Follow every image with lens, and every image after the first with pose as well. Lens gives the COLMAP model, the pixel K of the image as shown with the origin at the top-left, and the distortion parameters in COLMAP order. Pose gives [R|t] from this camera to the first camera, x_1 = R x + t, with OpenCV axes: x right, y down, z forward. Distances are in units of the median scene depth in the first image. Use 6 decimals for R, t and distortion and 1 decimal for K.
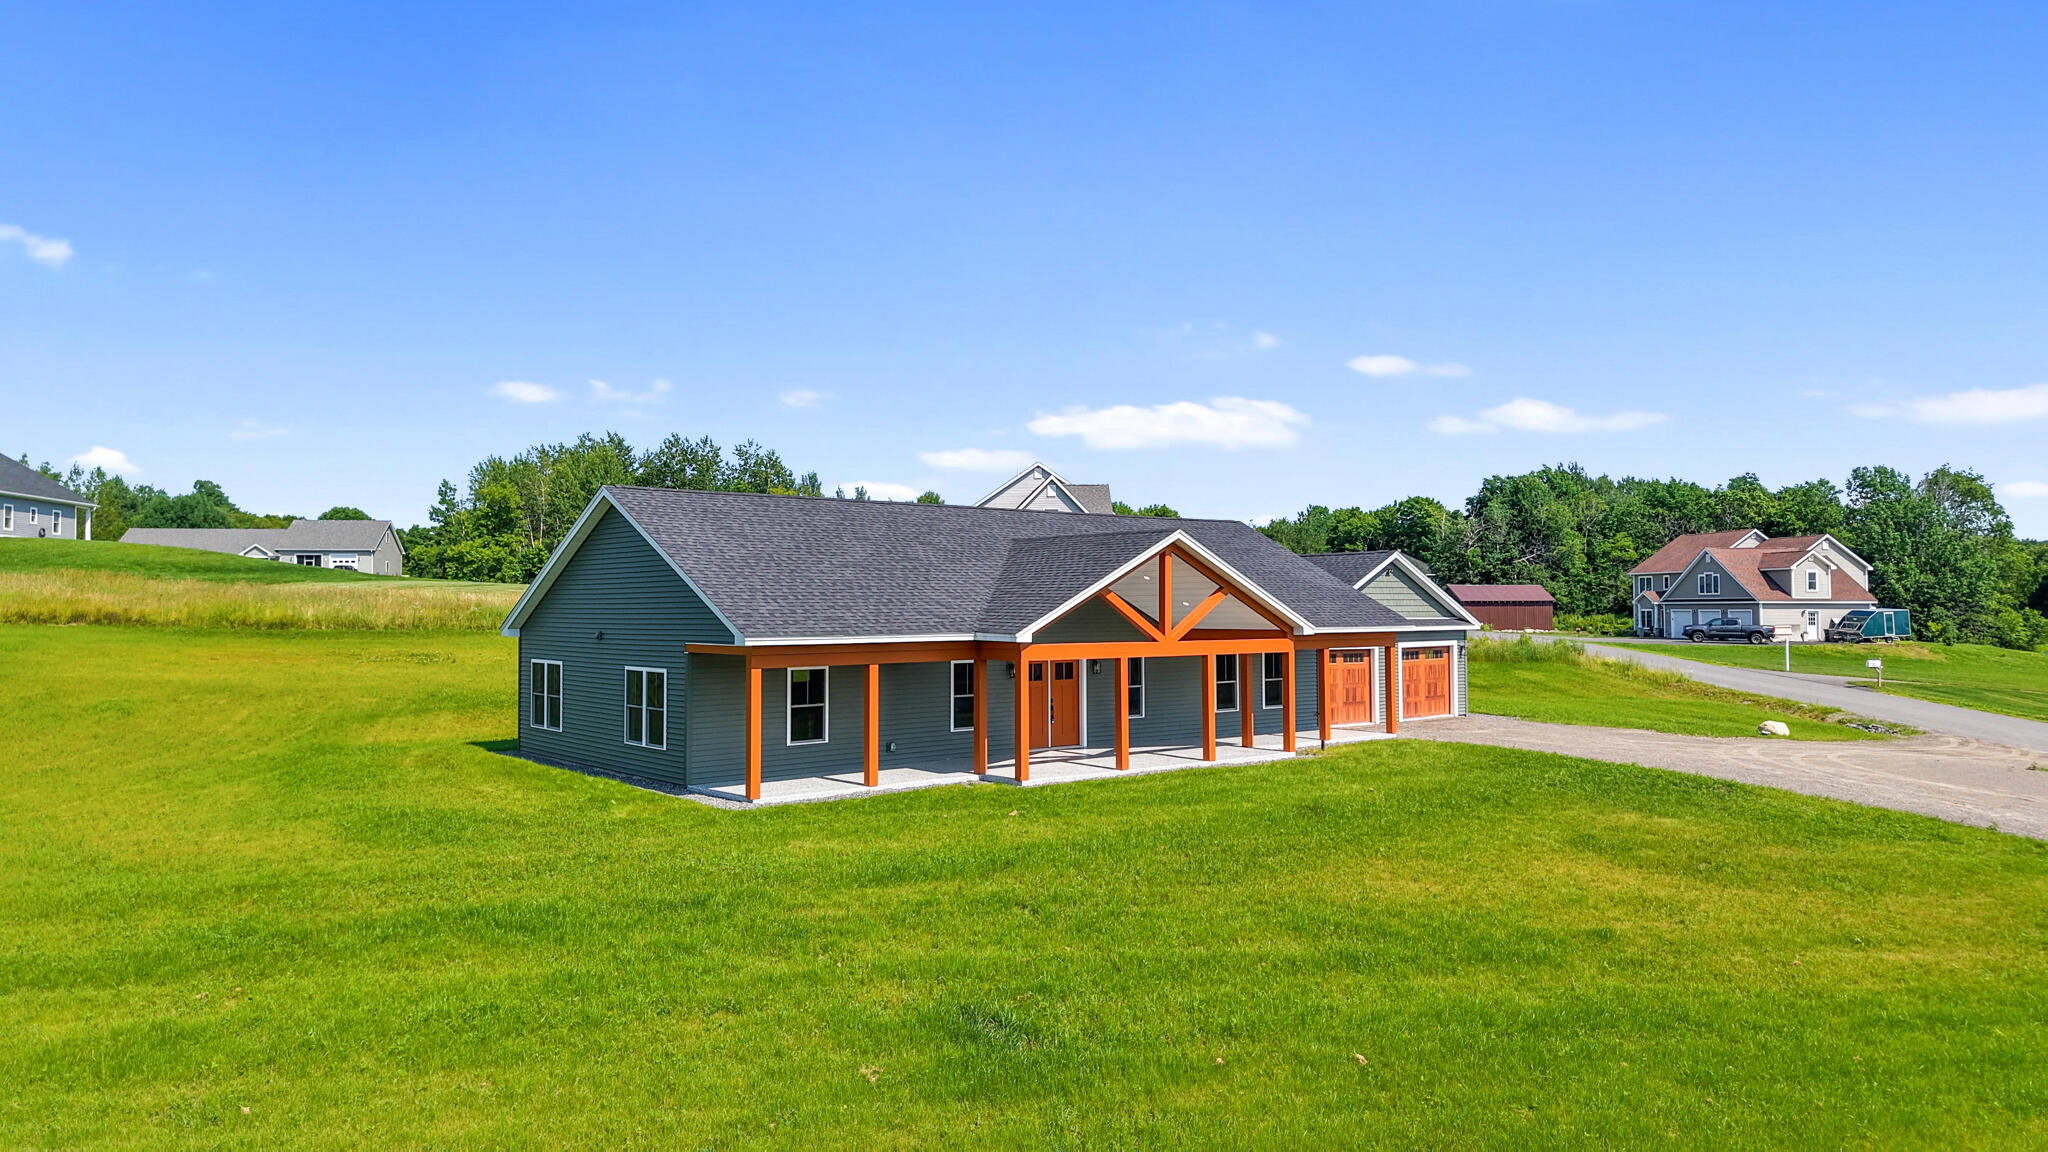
lens RADIAL K [[1364.2, 0, 1024.0], [0, 1364.2, 576.0], [0, 0, 1]] dist [0.000561, -0.006866]
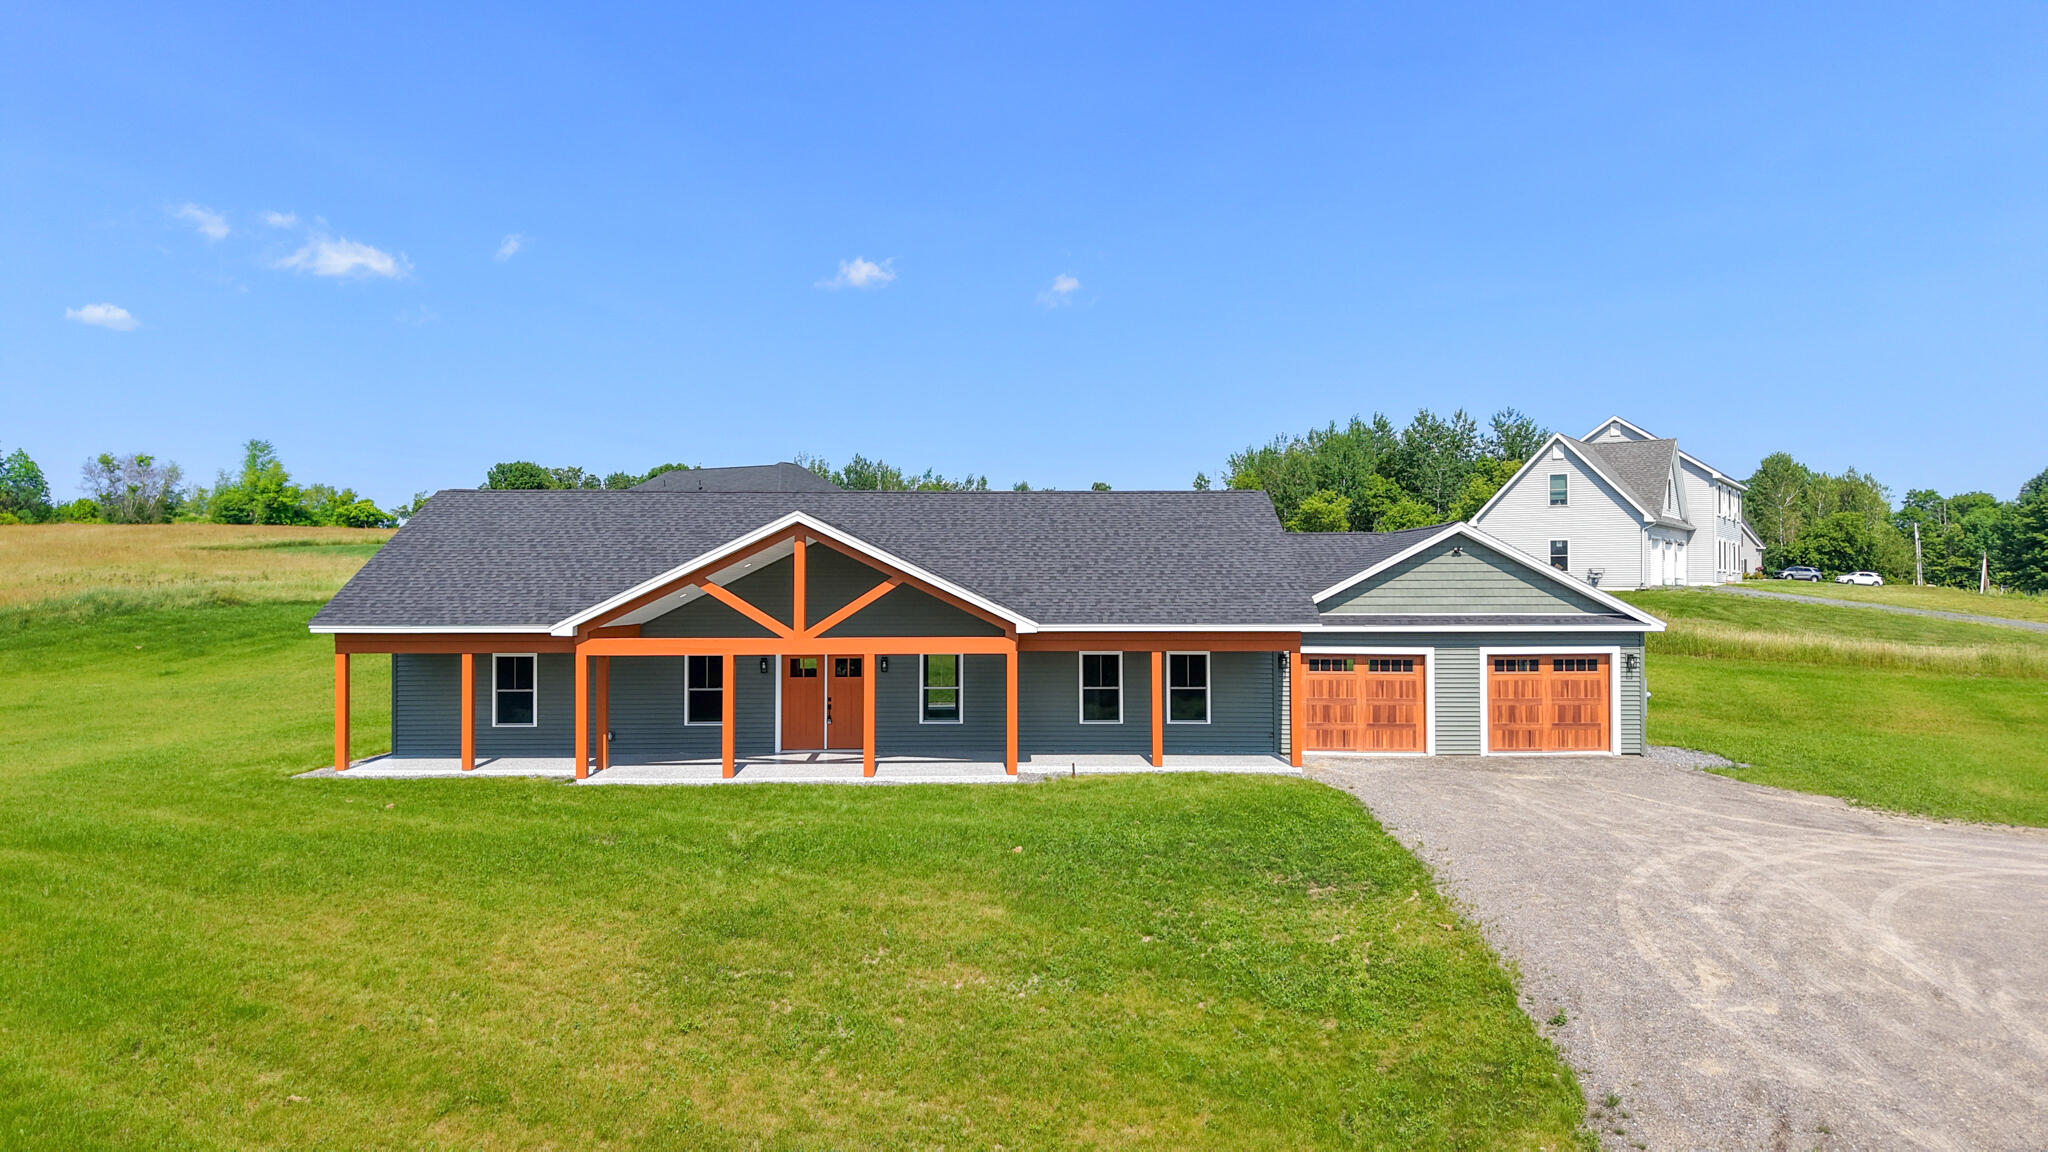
lens RADIAL K [[1364.2, 0, 1024.0], [0, 1364.2, 576.0], [0, 0, 1]] dist [0.000561, -0.006866]
pose [[0.773589, -0.005125, -0.633668, 0.225598], [0.013992, 0.999862, 0.008994, 0.000515], [0.633534, -0.015824, 0.773553, 0.118443]]
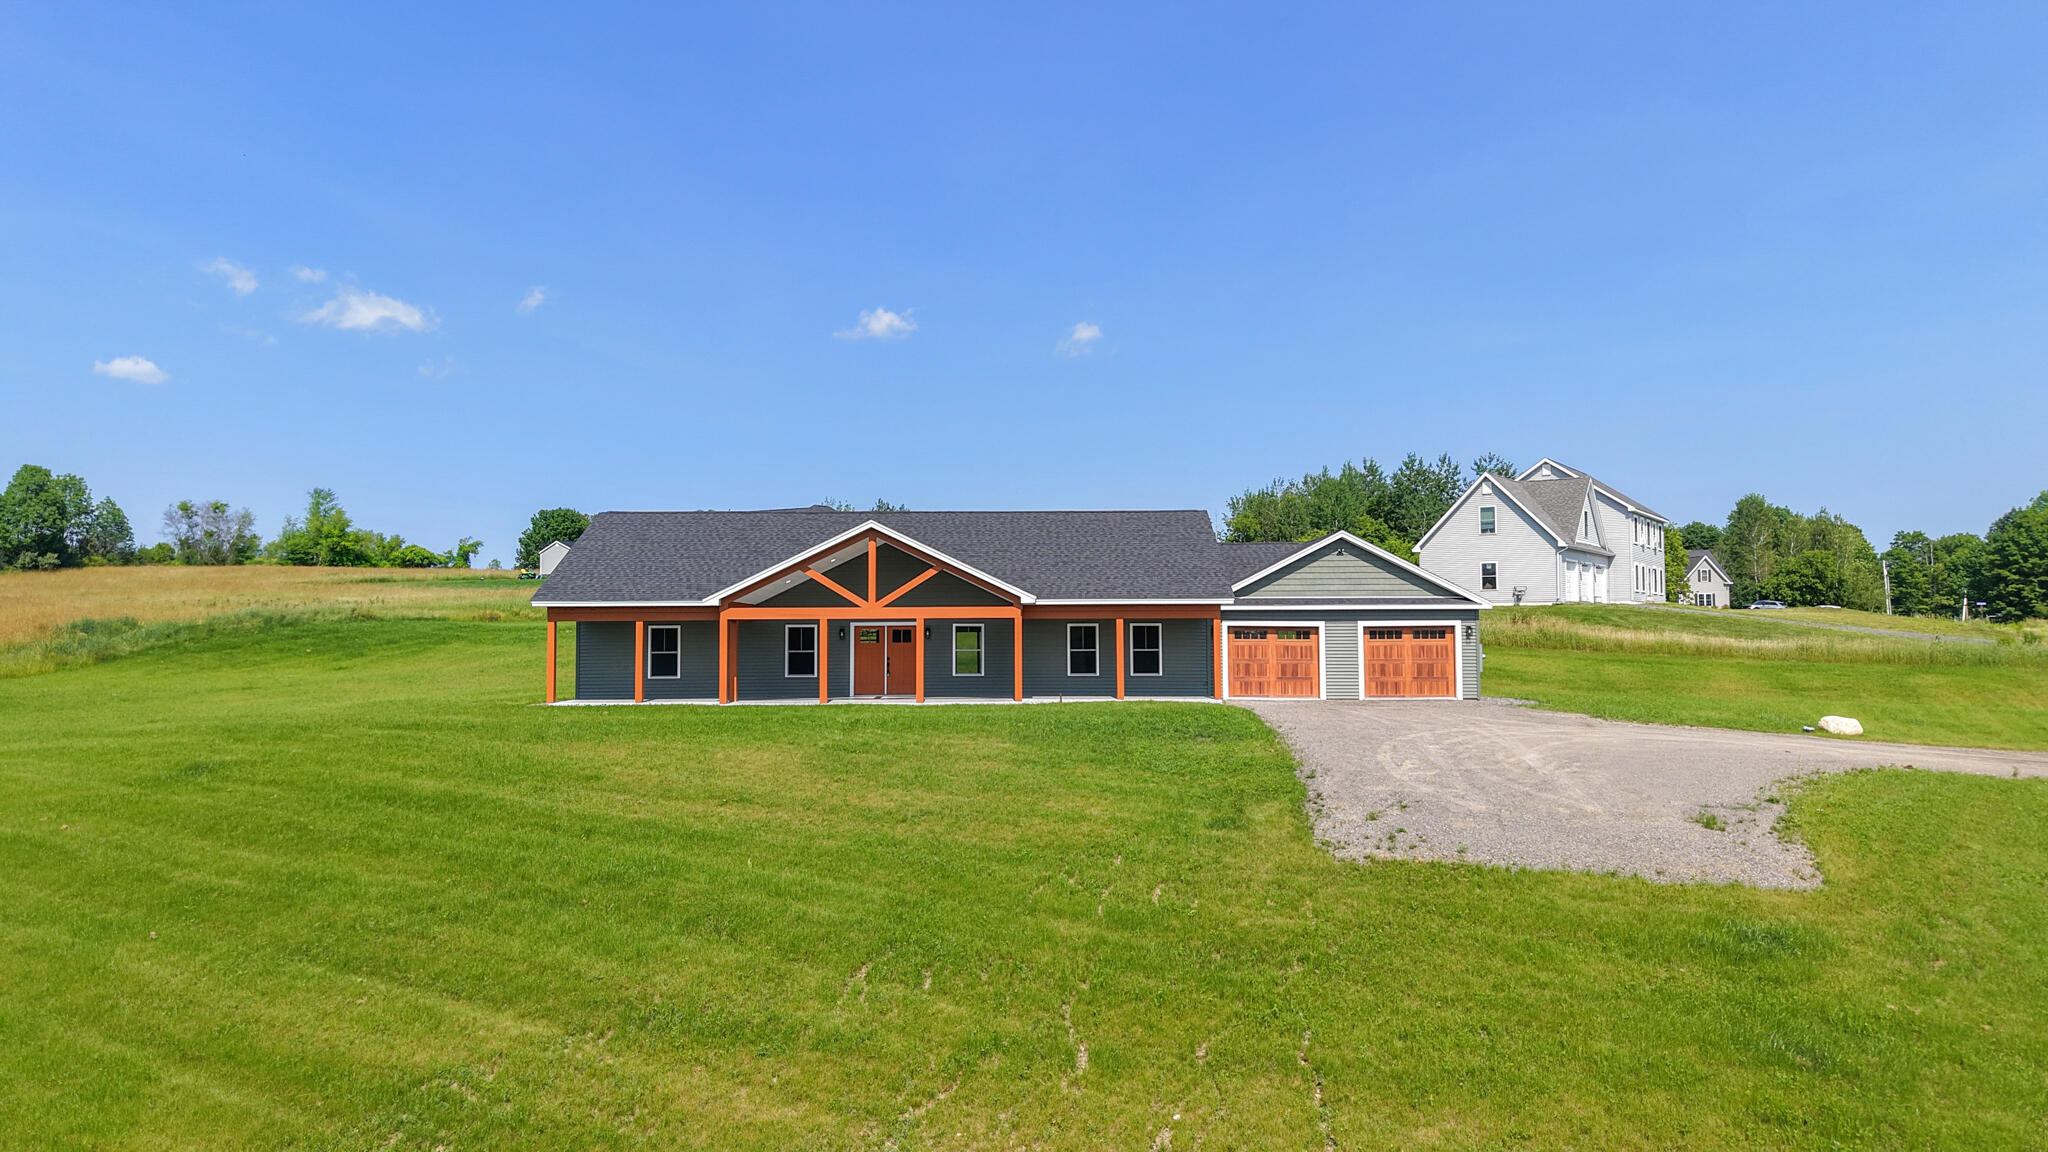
lens RADIAL K [[1364.2, 0, 1024.0], [0, 1364.2, 576.0], [0, 0, 1]] dist [0.000561, -0.006866]
pose [[0.765092, -0.029732, -0.643234, 0.302016], [0.016493, 0.999511, -0.026583, 0.015840], [0.643709, 0.009730, 0.765208, 0.031498]]
